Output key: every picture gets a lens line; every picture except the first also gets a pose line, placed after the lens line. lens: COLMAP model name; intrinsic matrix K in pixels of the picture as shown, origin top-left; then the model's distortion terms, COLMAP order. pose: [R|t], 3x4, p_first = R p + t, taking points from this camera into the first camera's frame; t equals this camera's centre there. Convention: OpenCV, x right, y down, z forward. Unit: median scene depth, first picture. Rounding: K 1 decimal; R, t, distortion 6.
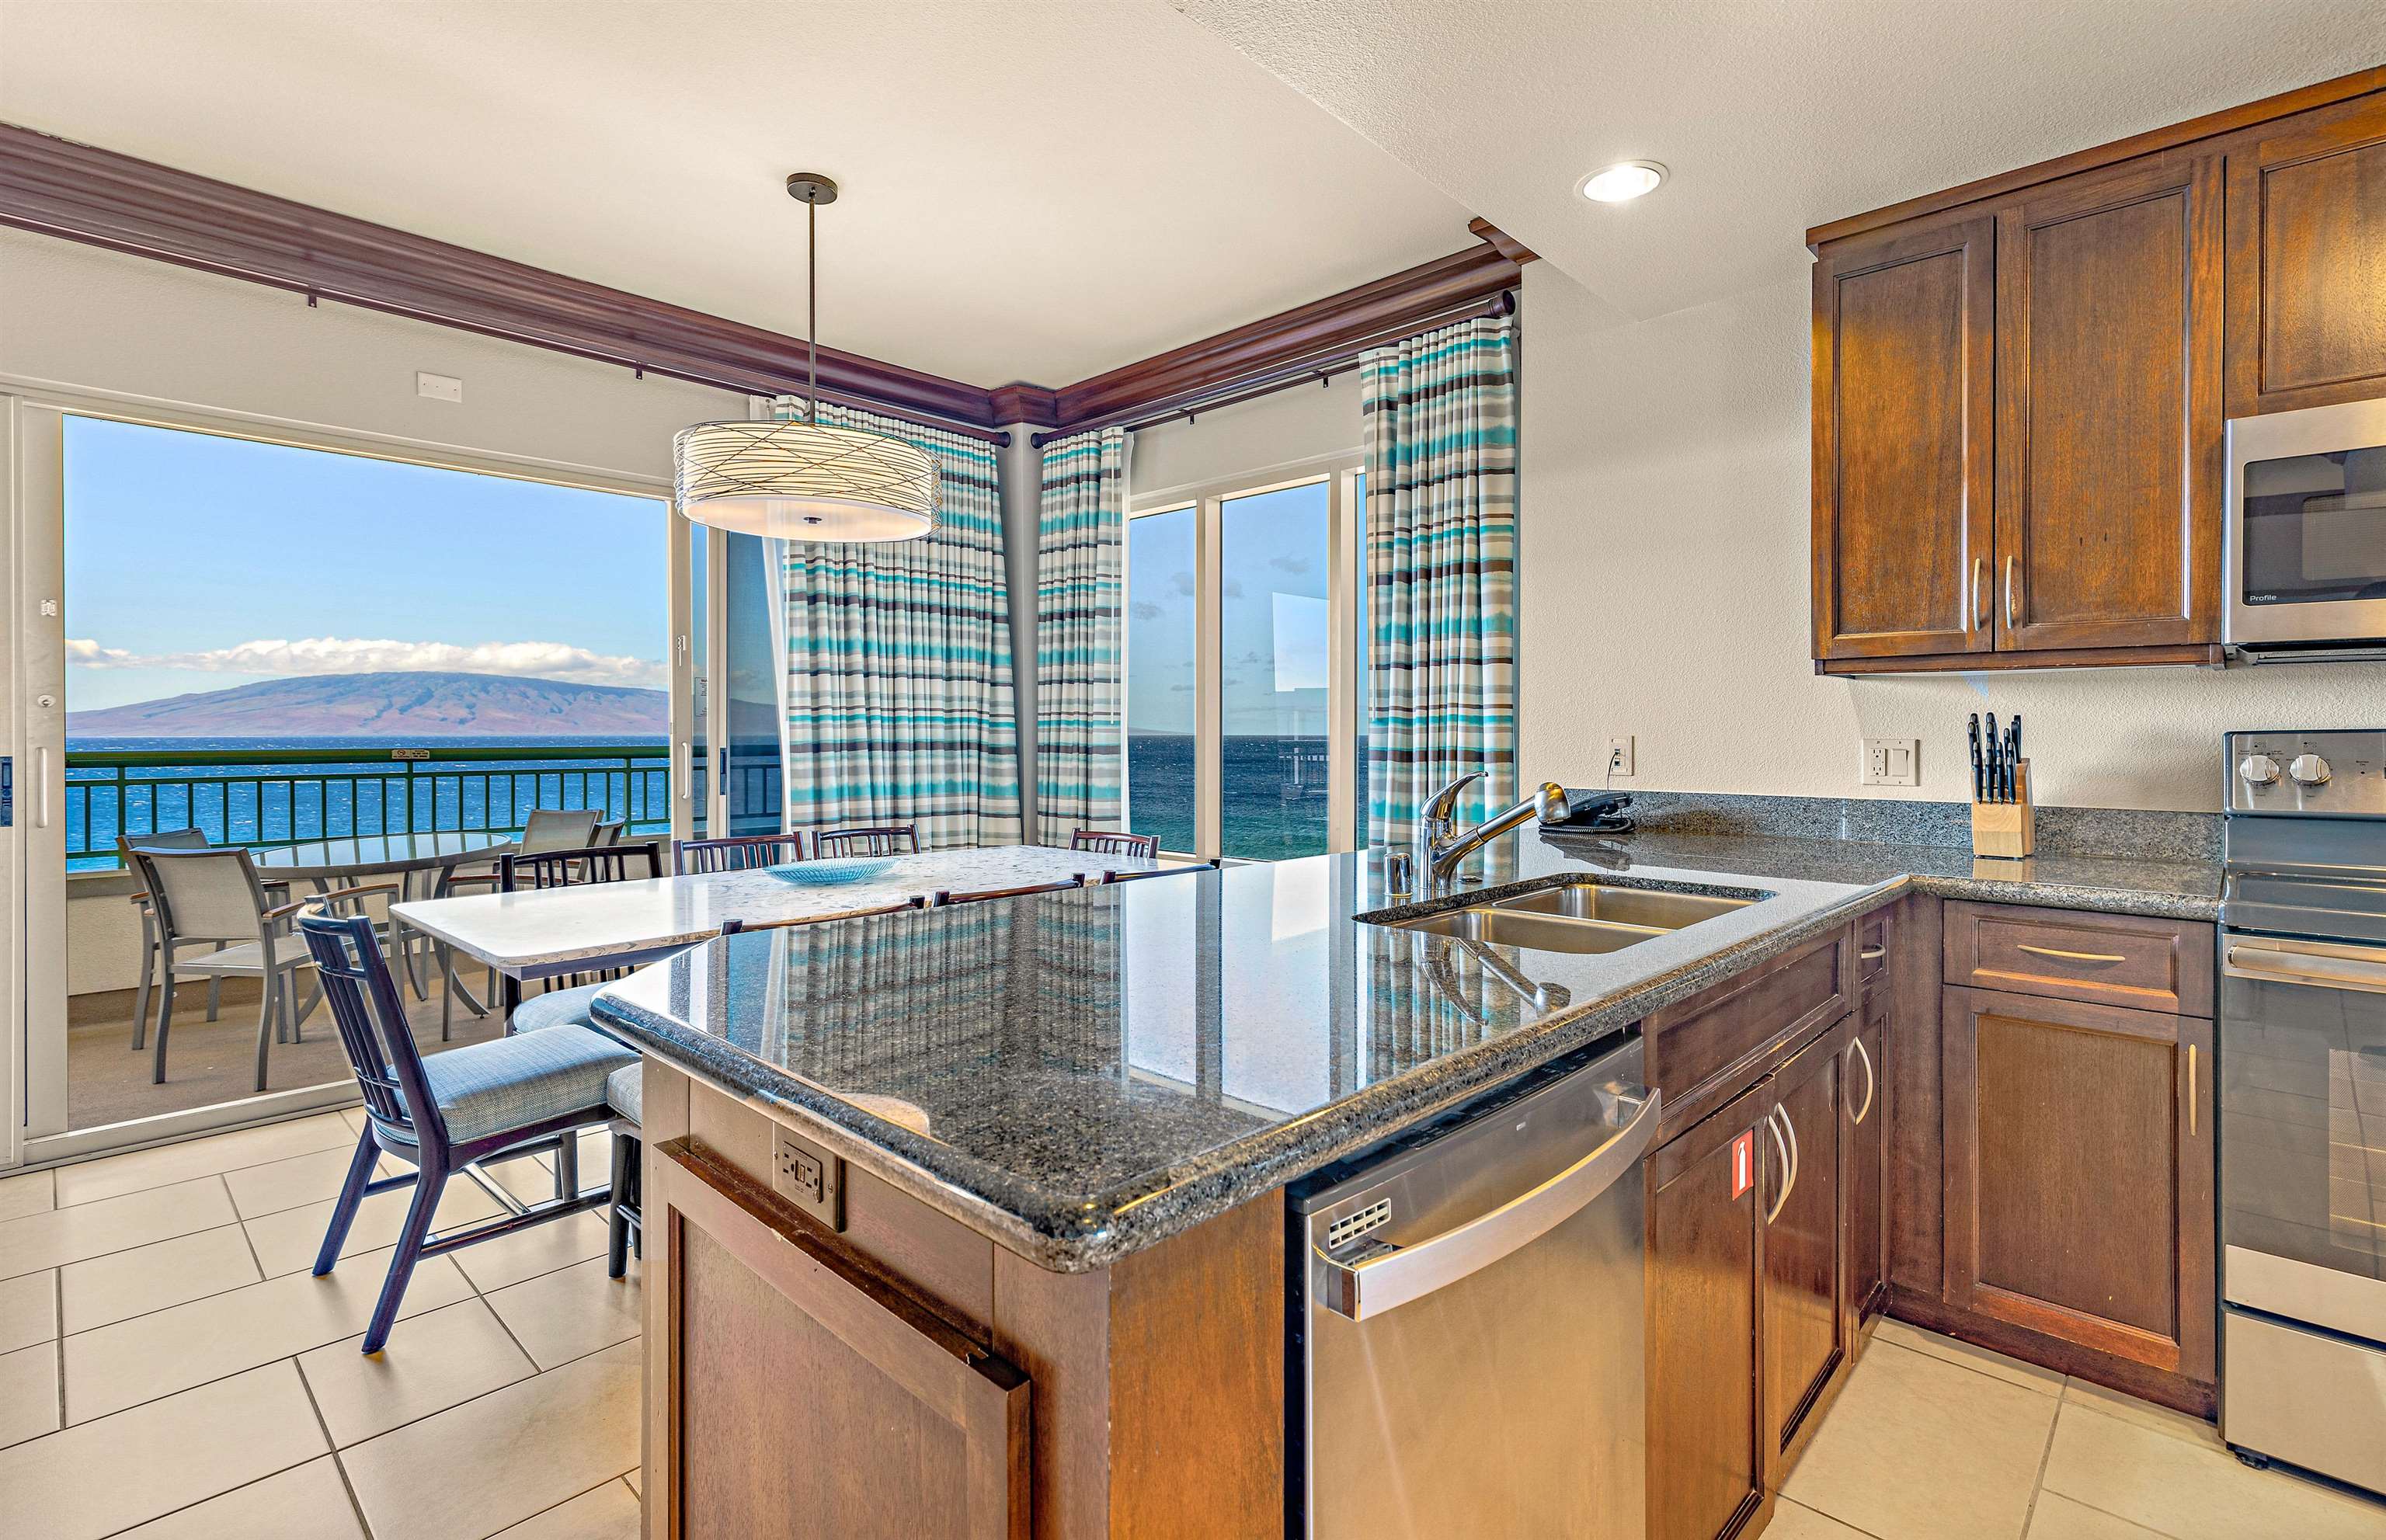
lens RADIAL K [[1086.5, 0, 1195.2], [0, 1086.5, 731.4], [0, 0, 1]] dist [0.001982, 0.001099]
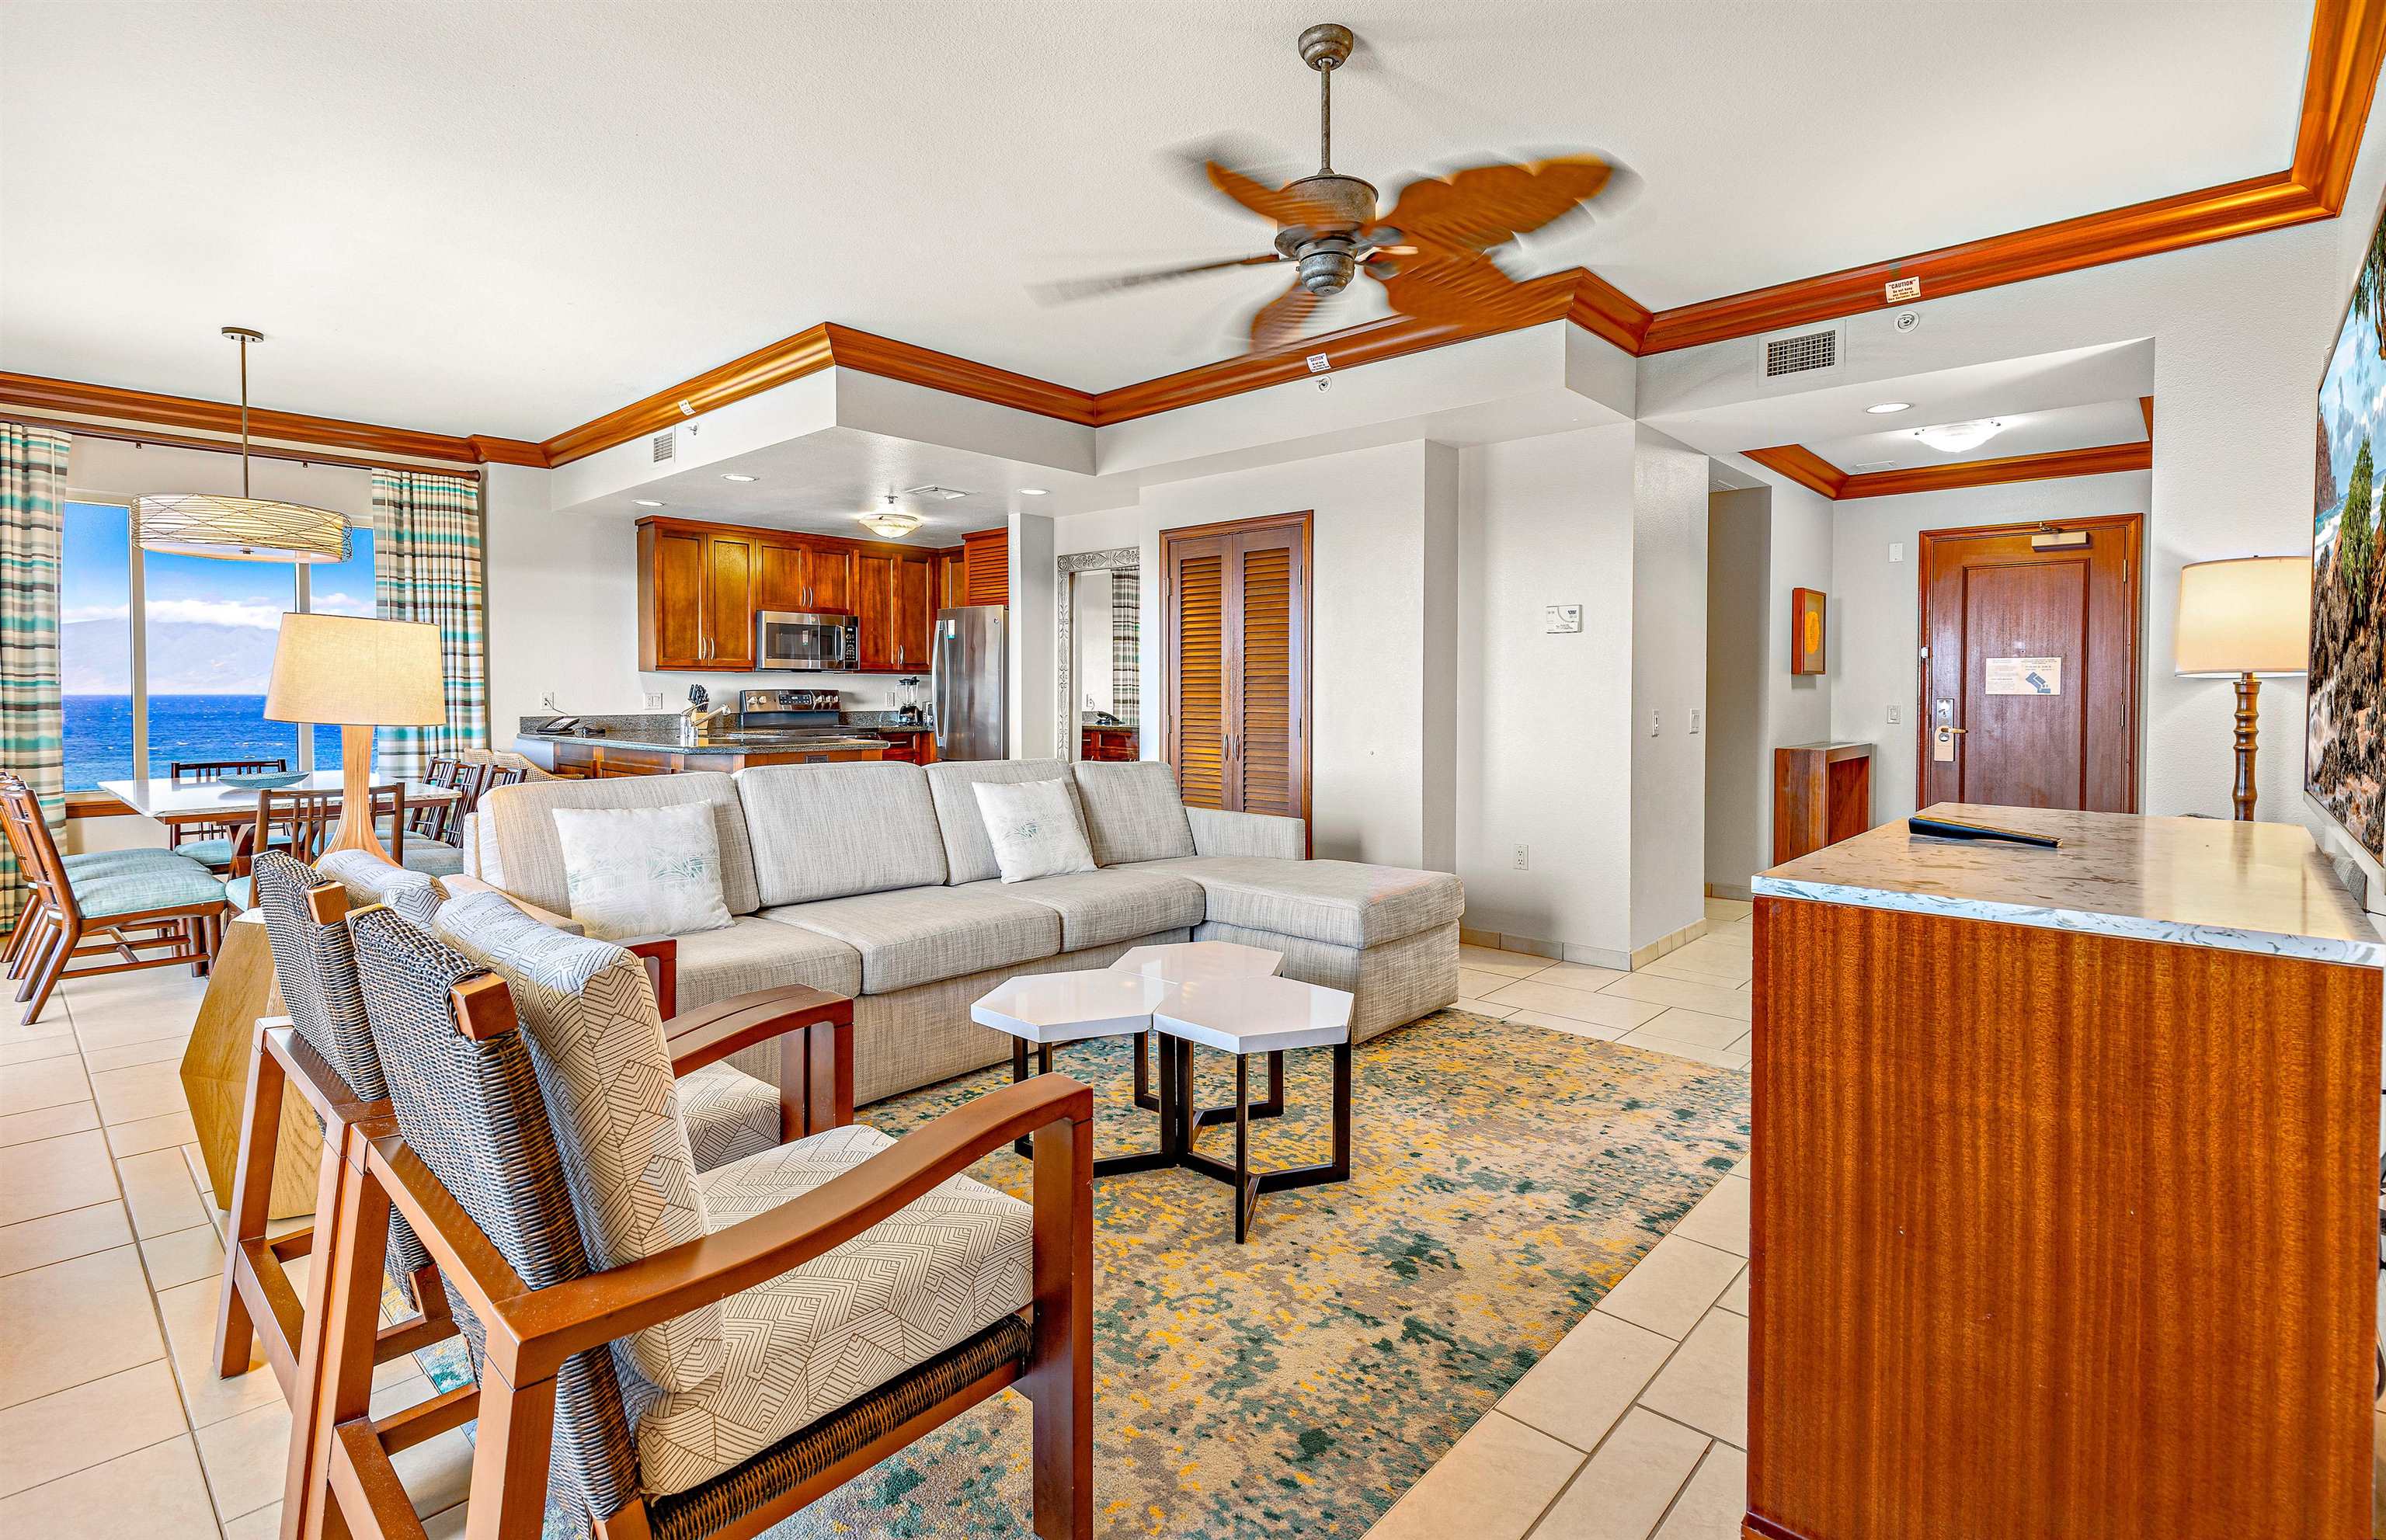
lens RADIAL K [[1086.5, 0, 1195.2], [0, 1086.5, 731.4], [0, 0, 1]] dist [0.001982, 0.001099]
pose [[-0.020358, -0.035781, 0.999152, -2.541559], [0.002646, 0.999354, 0.035842, 0.010706], [-0.999789, 0.003374, -0.020250, -0.402745]]
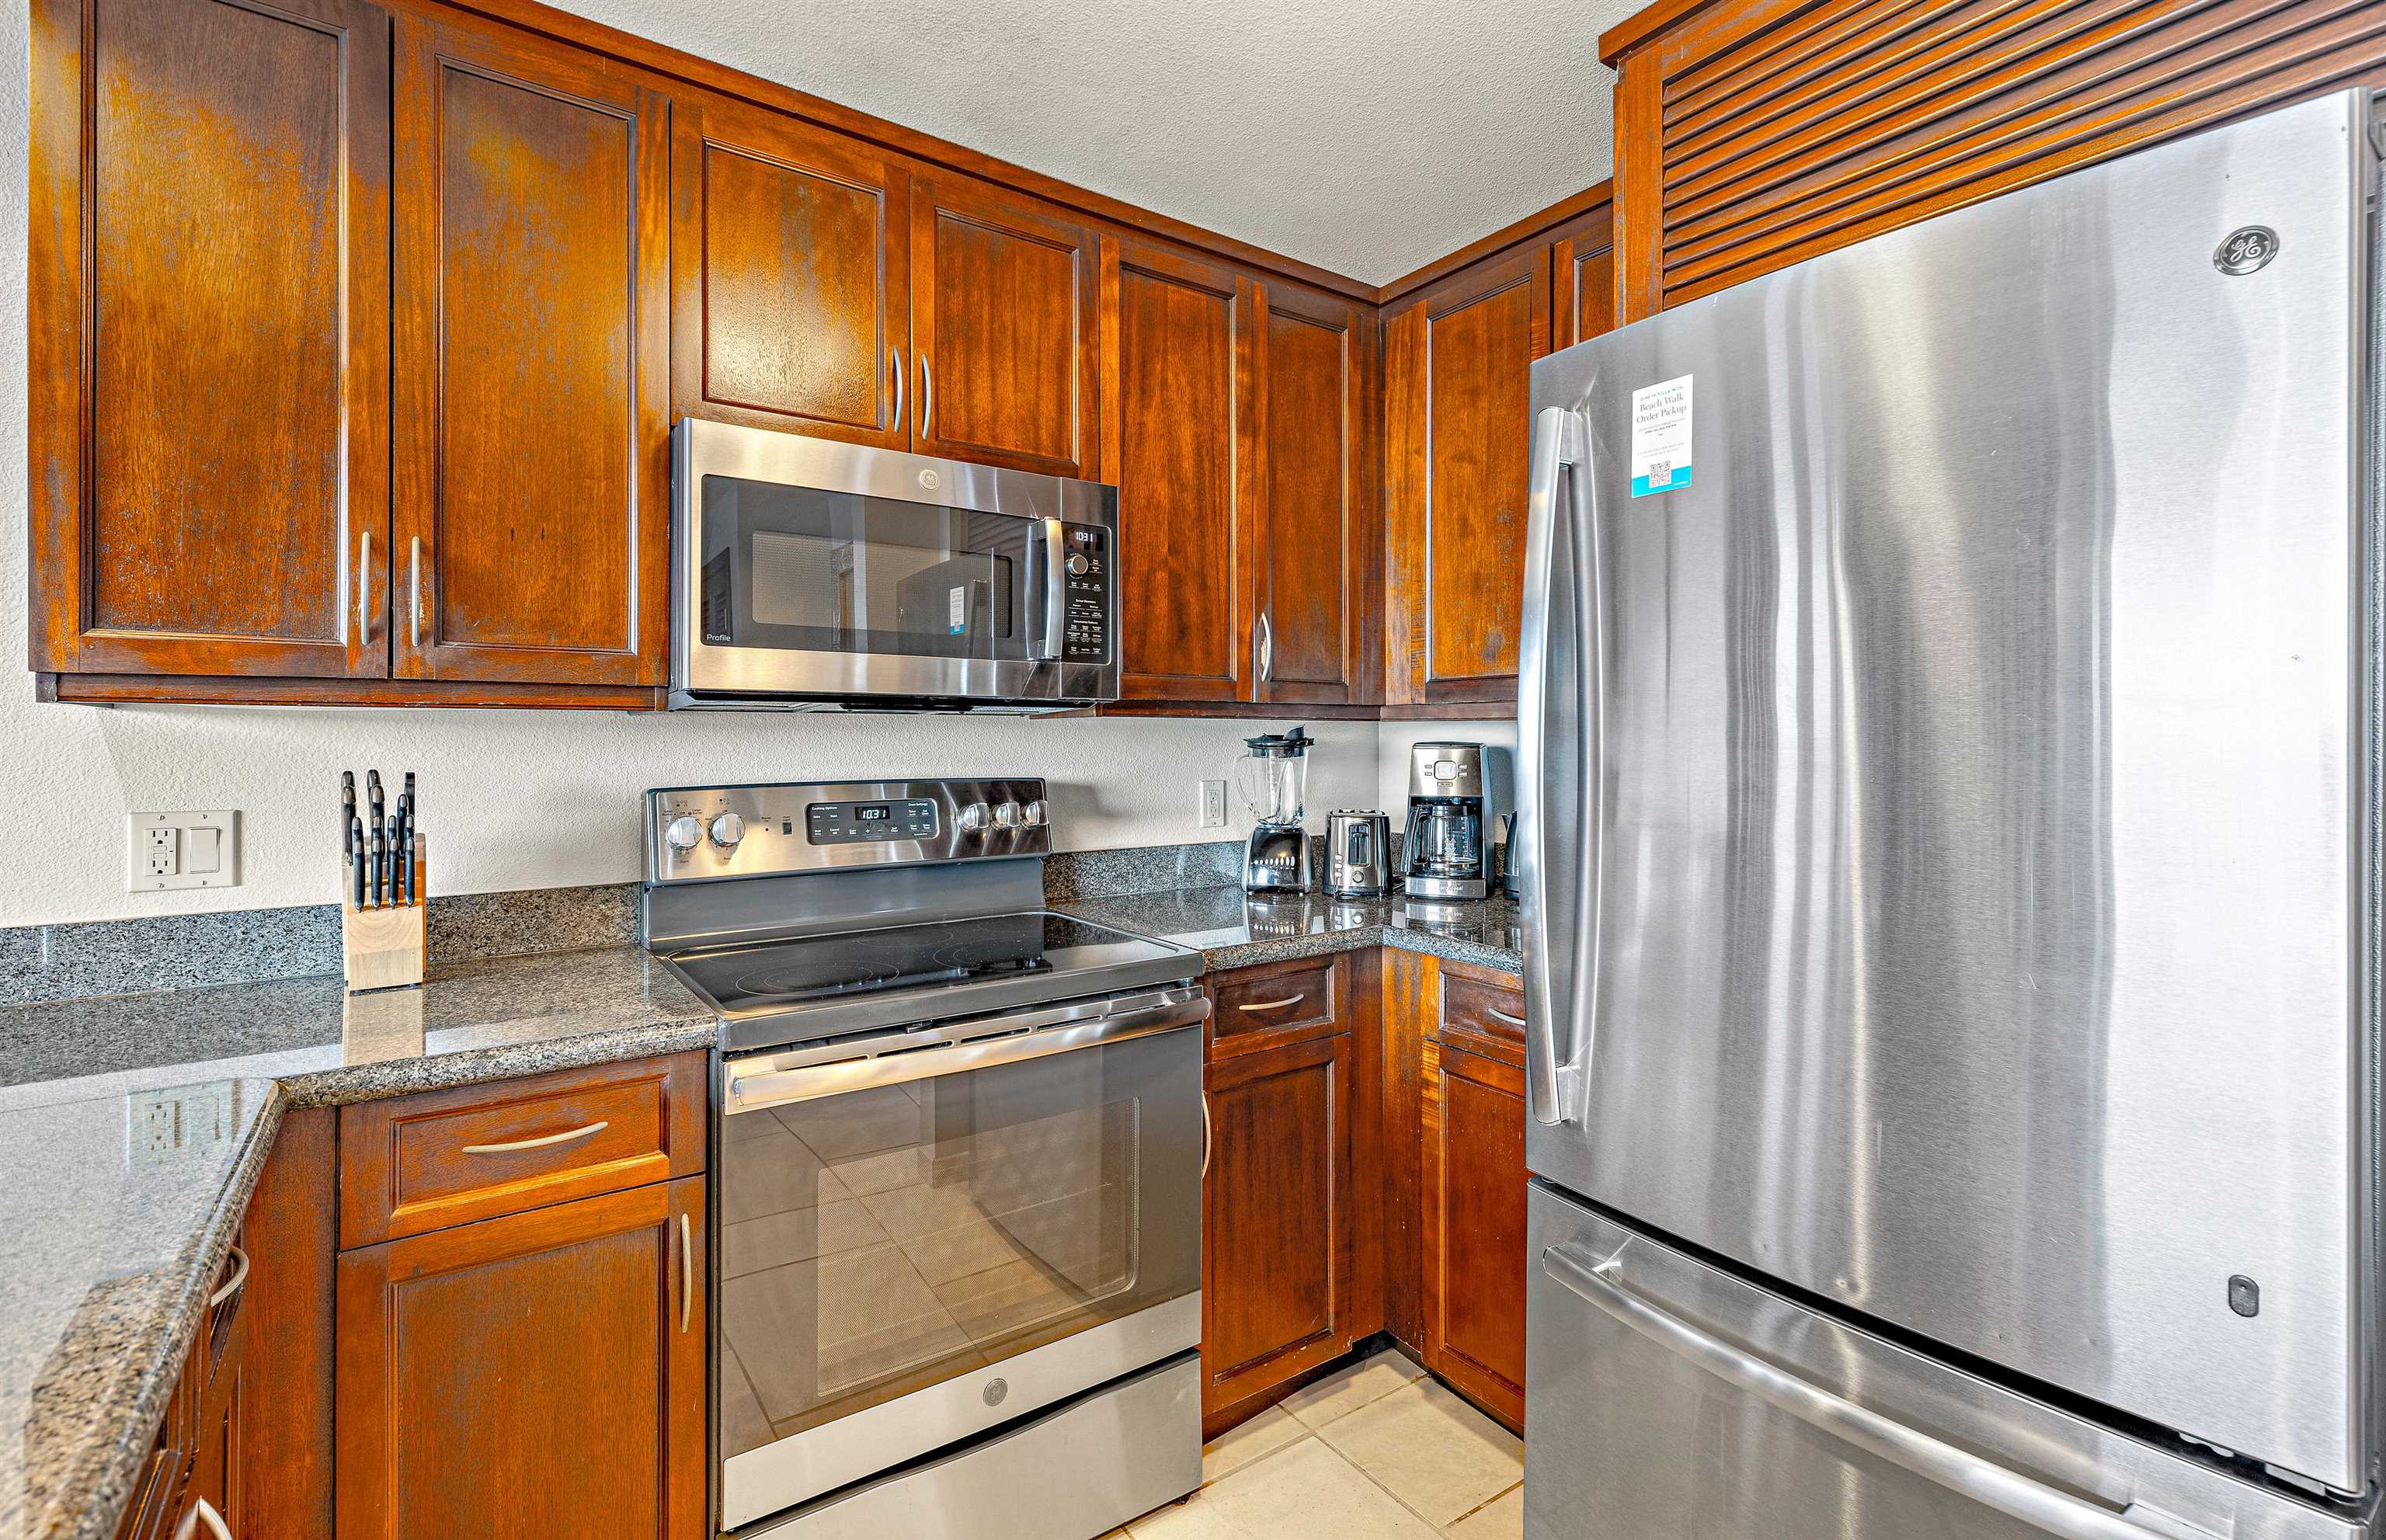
lens RADIAL K [[1086.5, 0, 1195.2], [0, 1086.5, 731.4], [0, 0, 1]] dist [0.001982, 0.001099]
pose [[0.191411, 0.006461, 0.981489, 0.183389], [0.004224, 0.999964, -0.007406, -0.034371], [-0.981501, 0.005564, 0.191377, 0.394756]]
